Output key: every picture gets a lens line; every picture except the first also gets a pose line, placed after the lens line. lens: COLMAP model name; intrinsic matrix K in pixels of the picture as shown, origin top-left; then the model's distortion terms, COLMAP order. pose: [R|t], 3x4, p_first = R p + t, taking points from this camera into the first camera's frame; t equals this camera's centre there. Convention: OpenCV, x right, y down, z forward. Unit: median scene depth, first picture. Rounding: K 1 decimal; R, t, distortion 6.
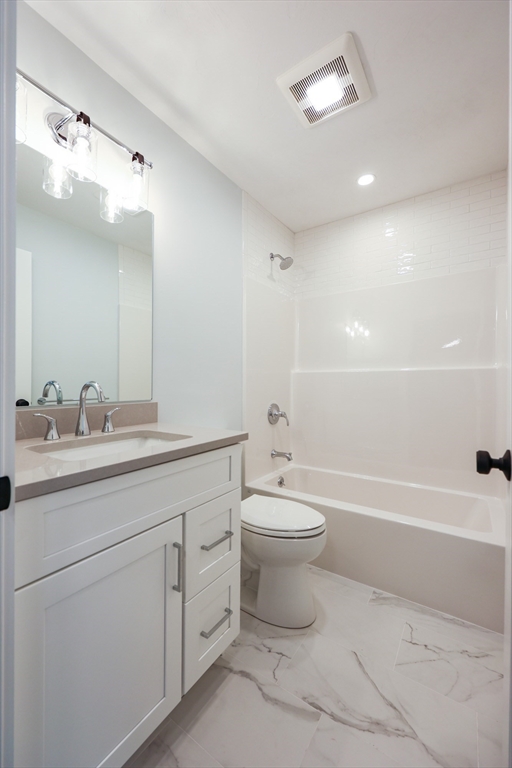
lens RADIAL K [[319.5, 0, 248.1], [0, 319.5, 385.7], [0, 0, 1]] dist [-0.002821, -0.000091]
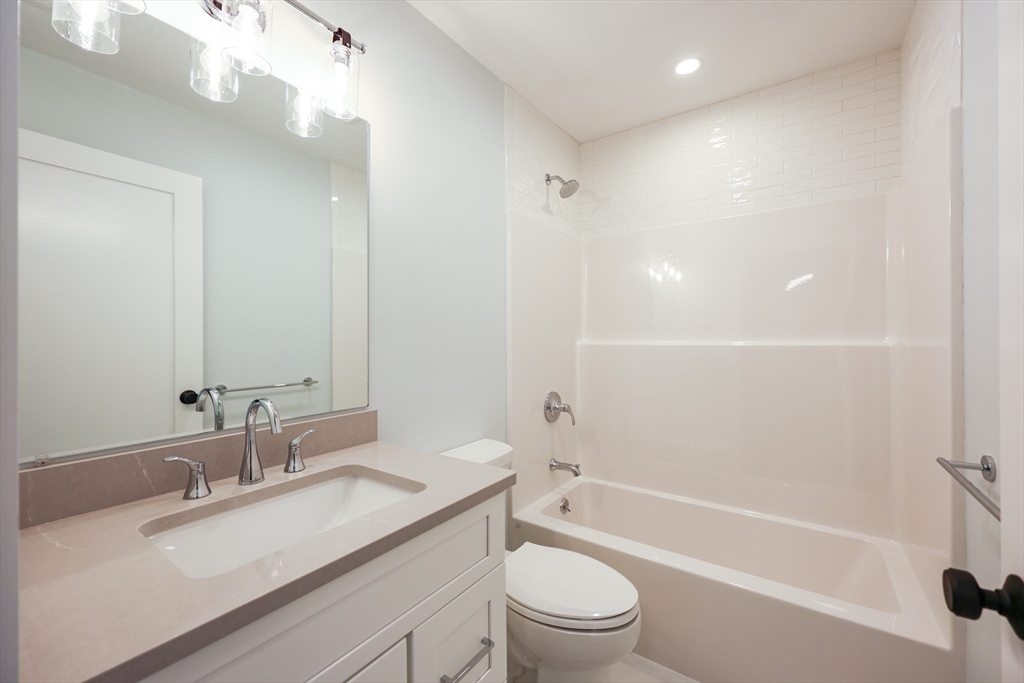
lens RADIAL K [[433.0, 0, 512.0], [0, 433.0, 341.5], [0, 0, 1]] dist [0.001658, 0.000148]
pose [[0.999947, -0.008692, -0.005540, -0.001548], [0.008636, 0.999913, -0.009965, -0.060493], [0.005626, 0.009916, 0.999935, 0.091097]]
